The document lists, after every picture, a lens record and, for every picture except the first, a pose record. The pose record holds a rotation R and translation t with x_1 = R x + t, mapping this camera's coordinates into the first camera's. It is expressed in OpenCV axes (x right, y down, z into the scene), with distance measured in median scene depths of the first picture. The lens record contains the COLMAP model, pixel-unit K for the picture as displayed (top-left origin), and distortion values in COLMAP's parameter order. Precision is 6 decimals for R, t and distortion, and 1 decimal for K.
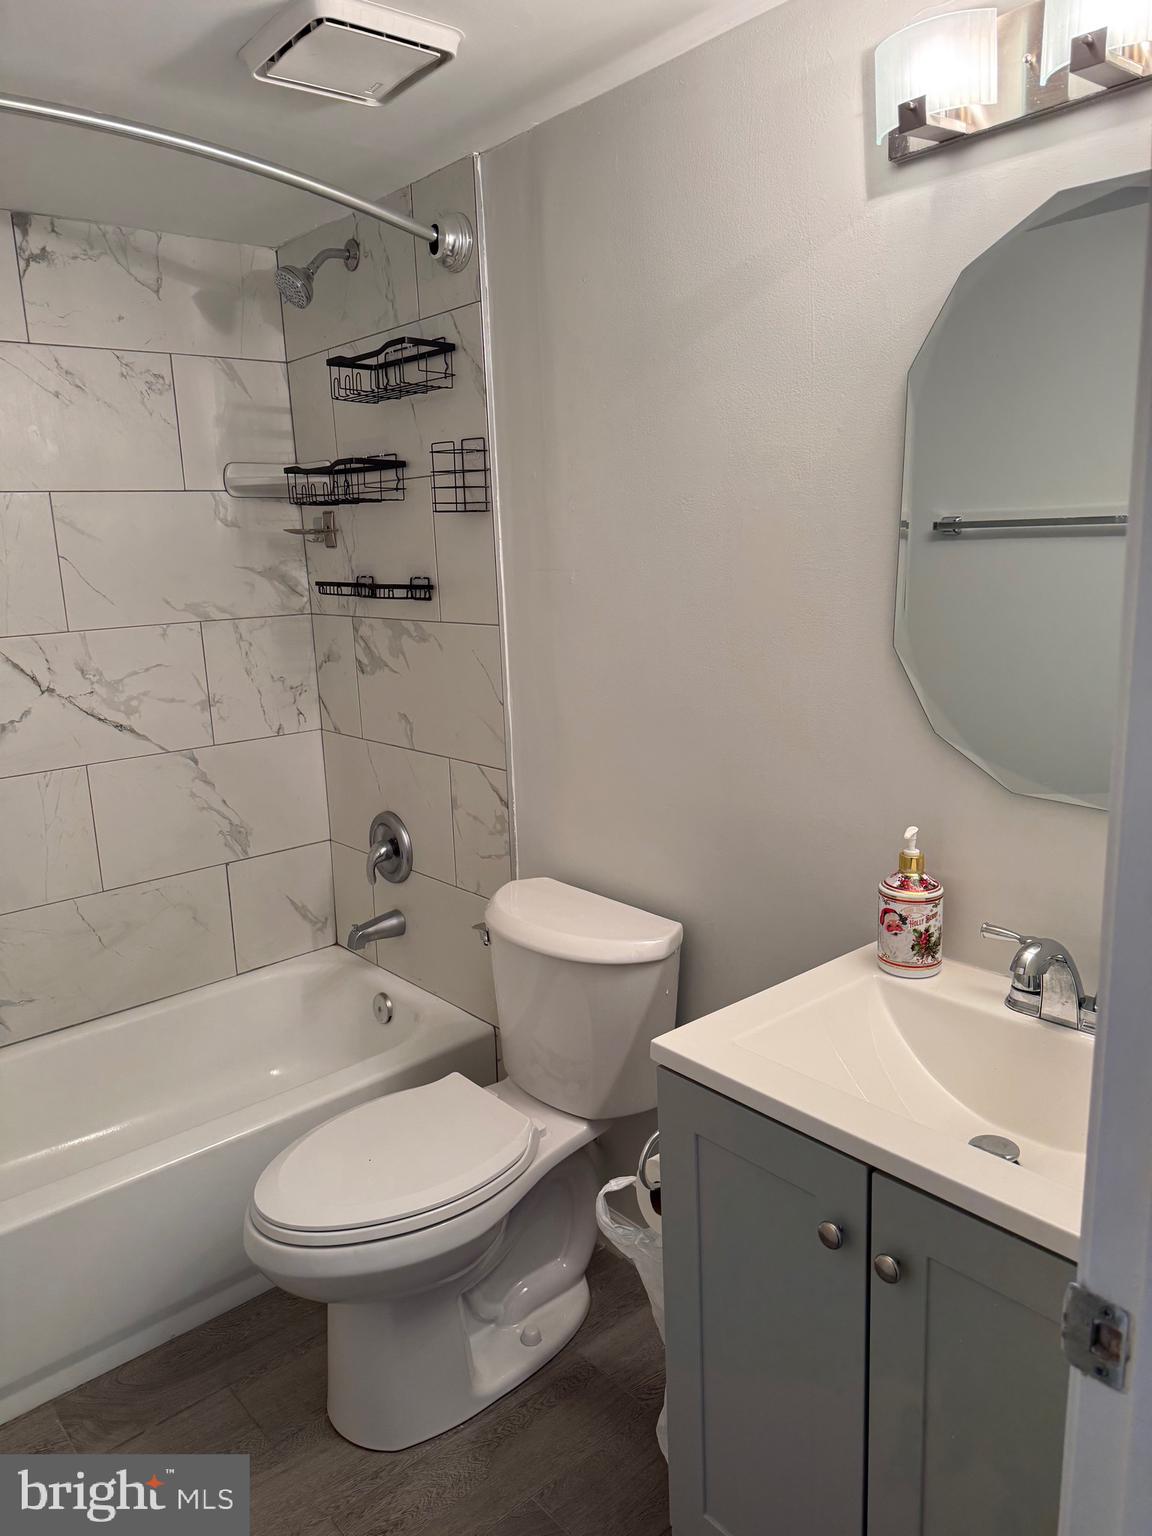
lens RADIAL K [[1085.5, 0, 572.2], [0, 1085.5, 783.9], [0, 0, 1]] dist [0.042371, -0.056444]
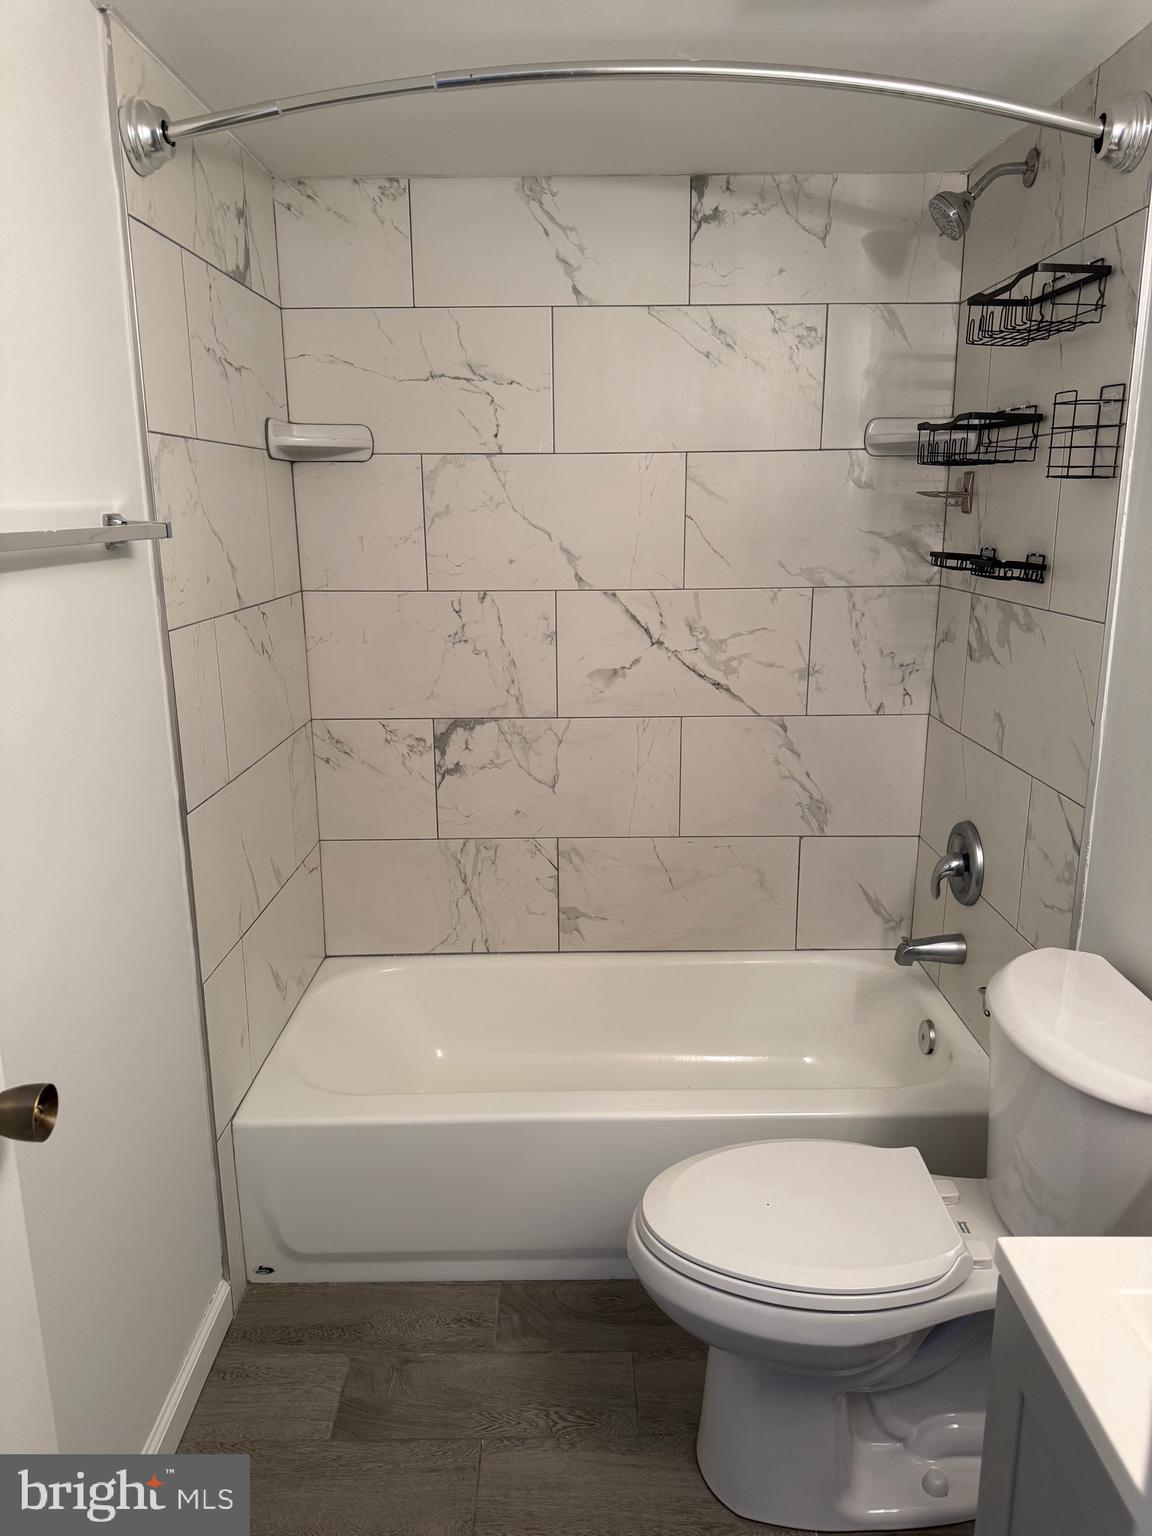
lens RADIAL K [[1085.5, 0, 570.7], [0, 1085.5, 775.7], [0, 0, 1]] dist [0.042371, -0.056444]
pose [[0.759930, 0.189559, -0.621751, 0.140406], [-0.164332, 0.981487, 0.098382, -0.050096], [0.628889, 0.027410, 0.777012, 0.138902]]
